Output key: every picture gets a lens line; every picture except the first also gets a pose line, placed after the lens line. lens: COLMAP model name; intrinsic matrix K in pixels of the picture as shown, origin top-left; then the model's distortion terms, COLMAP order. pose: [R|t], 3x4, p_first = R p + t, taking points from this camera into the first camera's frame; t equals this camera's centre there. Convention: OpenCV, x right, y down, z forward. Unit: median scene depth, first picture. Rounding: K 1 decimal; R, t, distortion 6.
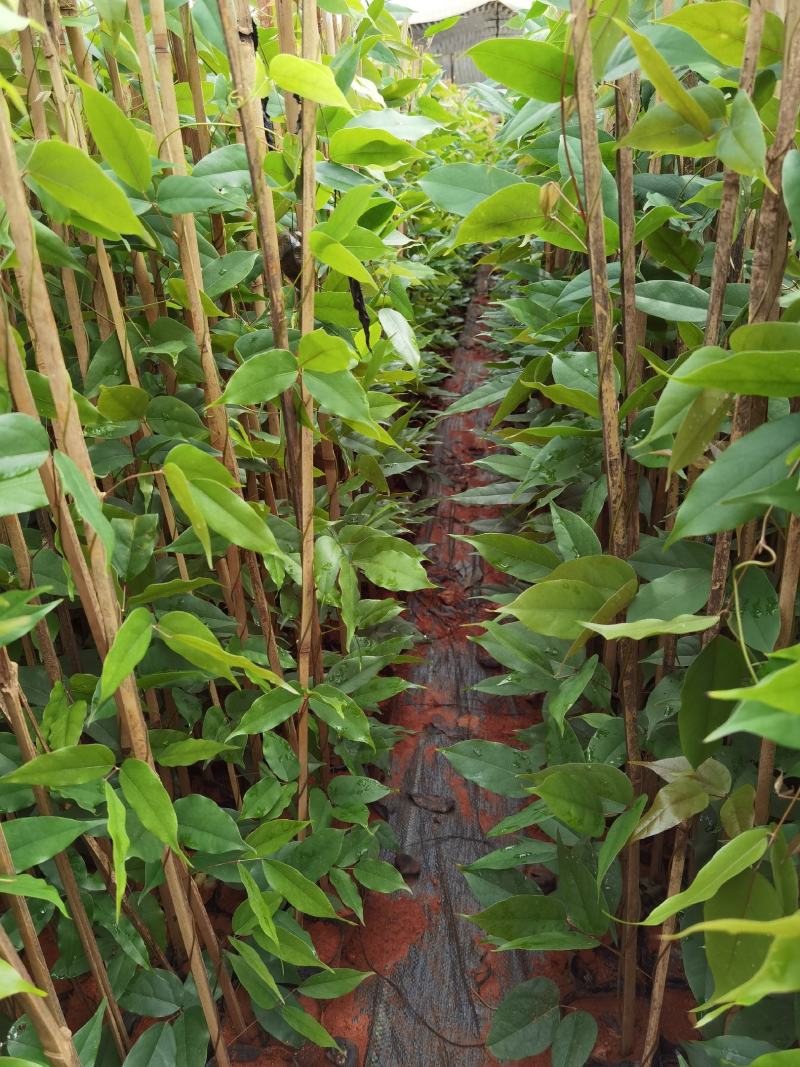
lens RADIAL K [[774.4, 0, 400.0], [0, 774.4, 533.5], [0, 0, 1]] dist [0.053491, -0.000641]
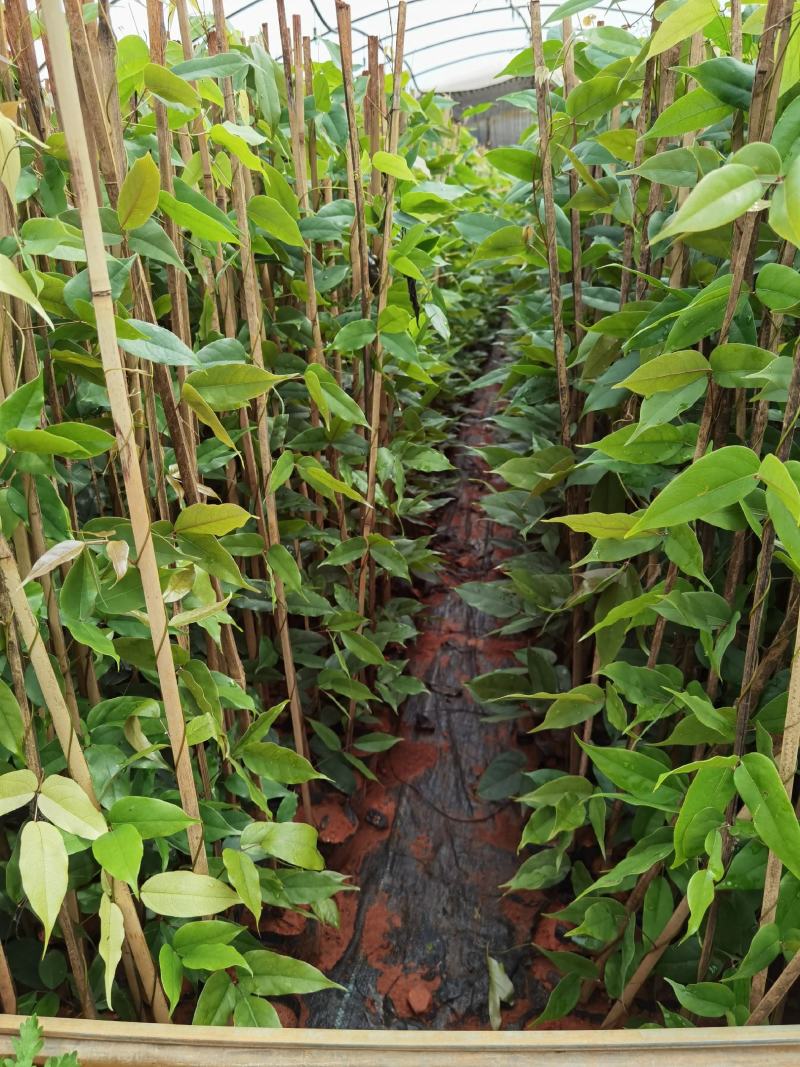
lens RADIAL K [[774.4, 0, 400.0], [0, 774.4, 533.5], [0, 0, 1]] dist [0.053491, -0.000641]
pose [[0.998802, 0.040343, -0.027700, -0.015521], [-0.041885, 0.997464, -0.057535, 0.268503], [0.025309, 0.058626, 0.997959, -0.543948]]
